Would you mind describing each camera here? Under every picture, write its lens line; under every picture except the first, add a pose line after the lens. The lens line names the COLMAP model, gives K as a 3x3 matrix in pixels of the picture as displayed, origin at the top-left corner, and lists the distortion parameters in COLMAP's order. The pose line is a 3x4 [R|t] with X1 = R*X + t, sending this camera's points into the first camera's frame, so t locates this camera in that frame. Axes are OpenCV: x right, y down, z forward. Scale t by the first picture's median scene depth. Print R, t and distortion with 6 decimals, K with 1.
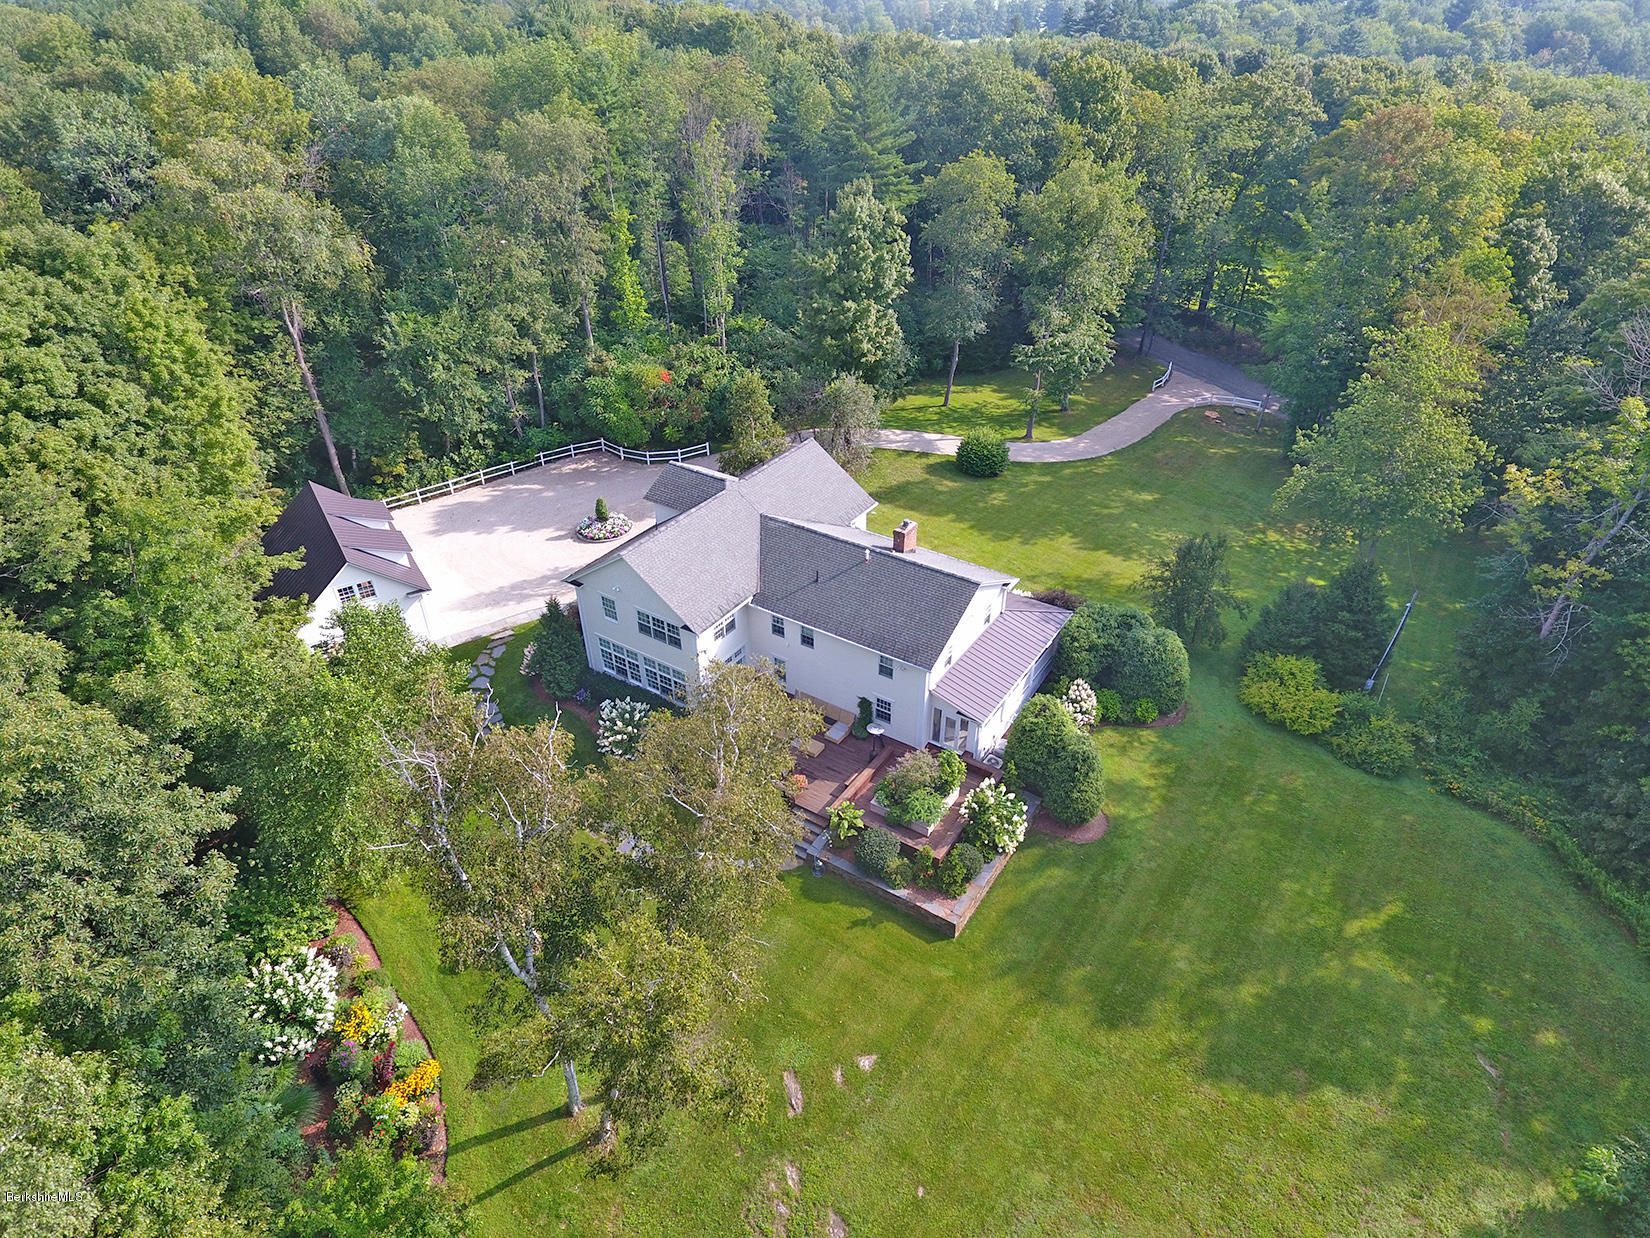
lens RADIAL K [[968.2, 0, 843.0], [0, 968.2, 625.3], [0, 0, 1]] dist [-0.004941, -0.000294]
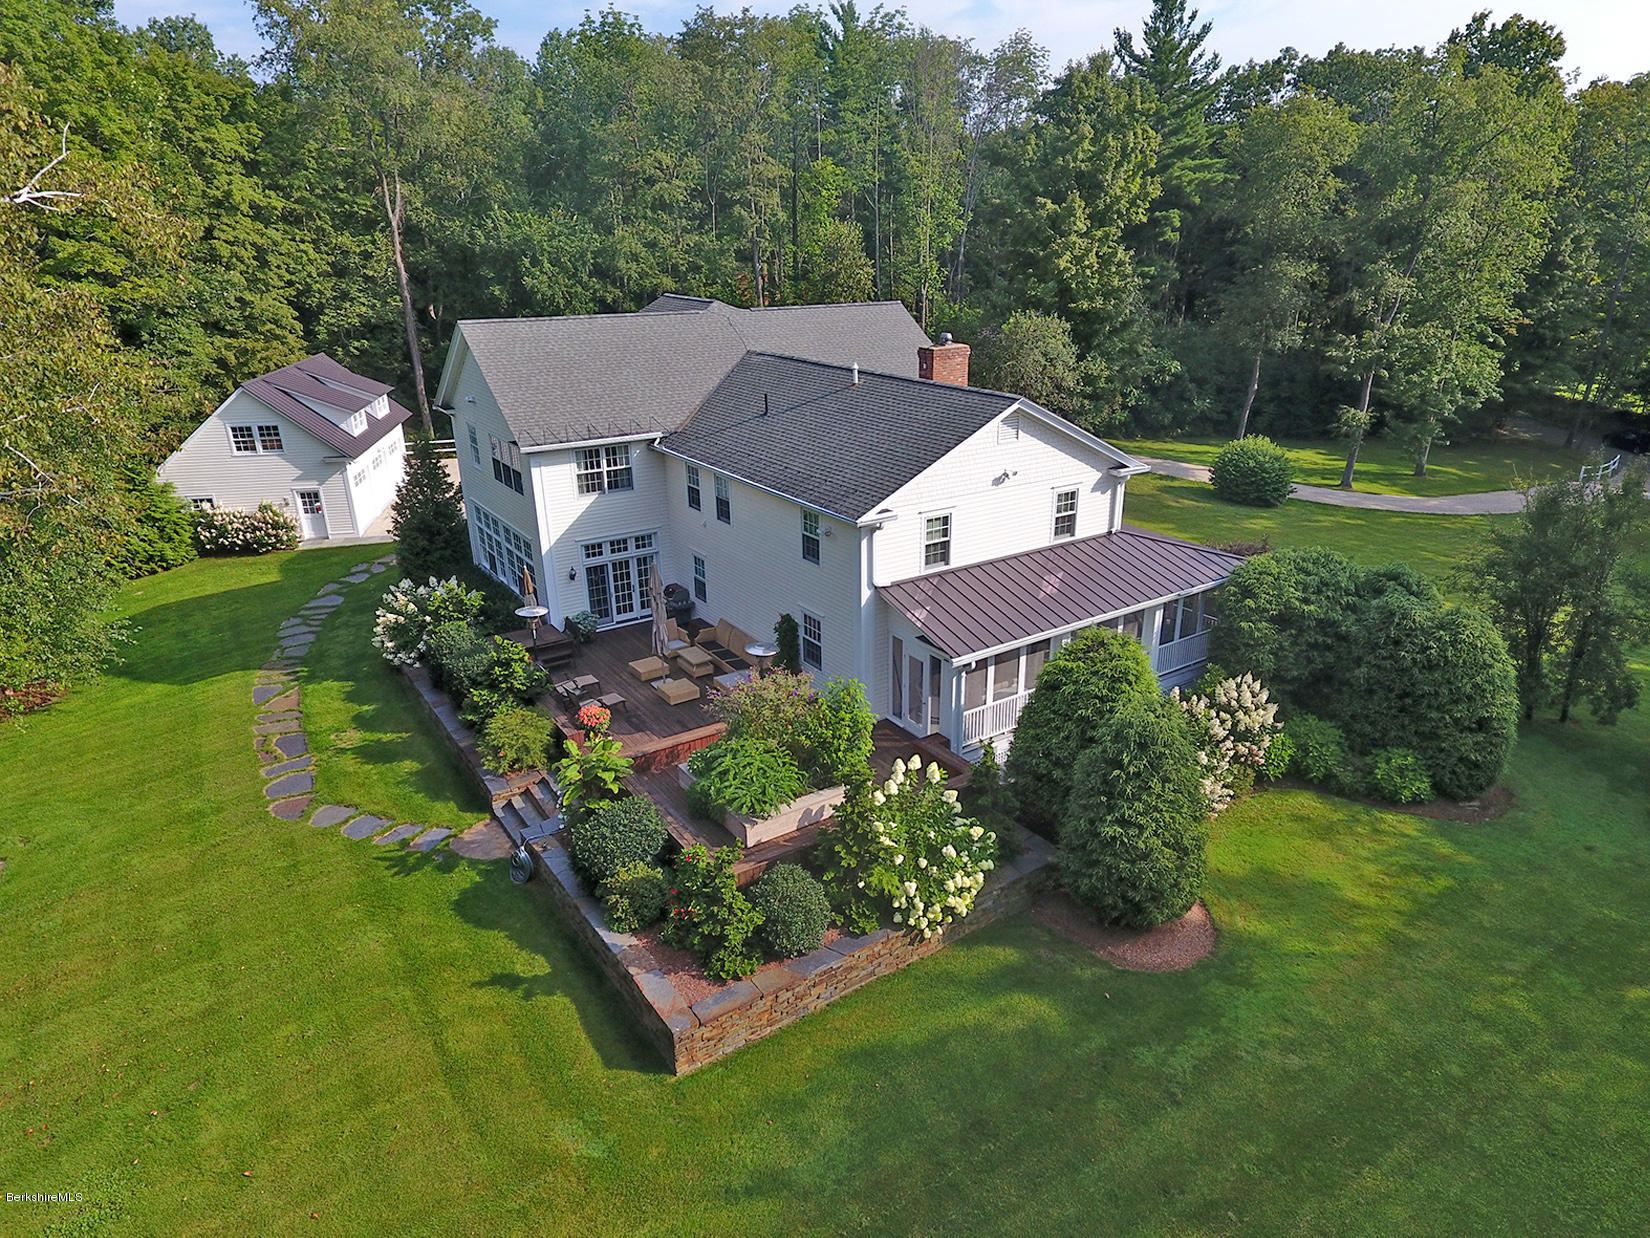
lens RADIAL K [[1055.7, 0, 817.8], [0, 1055.7, 609.1], [0, 0, 1]] dist [-0.003082, -0.002117]
pose [[0.930728, 0.137776, -0.338767, 0.237329], [-0.200192, 0.967150, -0.156669, 0.162028], [0.306053, 0.213634, 0.927735, 0.480137]]
